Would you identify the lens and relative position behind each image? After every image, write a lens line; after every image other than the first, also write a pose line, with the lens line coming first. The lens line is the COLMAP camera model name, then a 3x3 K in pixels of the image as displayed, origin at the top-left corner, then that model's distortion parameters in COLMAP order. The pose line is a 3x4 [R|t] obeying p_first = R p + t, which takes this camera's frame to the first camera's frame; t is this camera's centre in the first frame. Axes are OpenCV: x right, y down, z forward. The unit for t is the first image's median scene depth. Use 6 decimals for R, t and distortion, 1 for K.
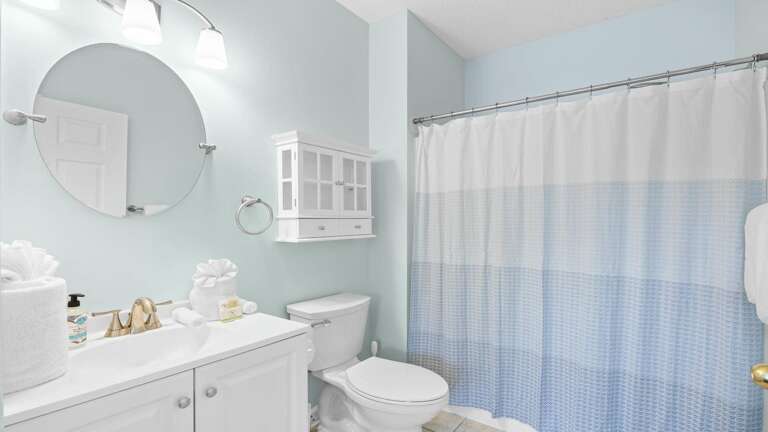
lens RADIAL K [[347.4, 0, 387.9], [0, 347.4, 220.4], [0, 0, 1]] dist [-0.012054, 0.000073]
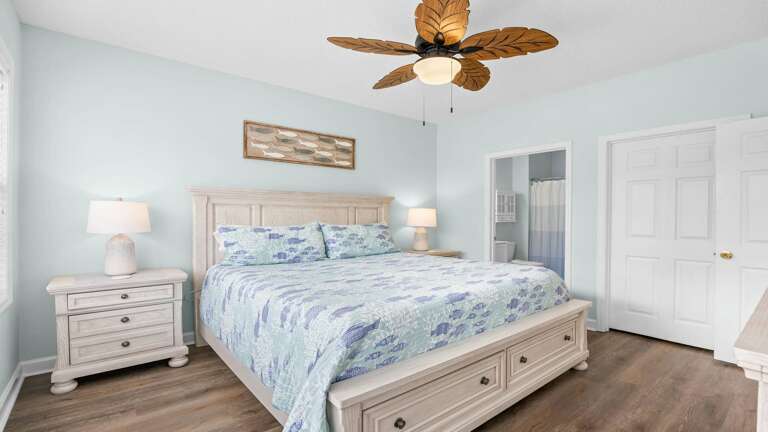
lens RADIAL K [[401.8, 0, 380.8], [0, 401.8, 216.1], [0, 0, 1]] dist [0.001280, -0.000843]
pose [[0.974667, 0.002620, -0.223646, -0.402817], [-0.000299, 0.999946, 0.010412, -0.033789], [0.223661, -0.010081, 0.974615, -2.568153]]
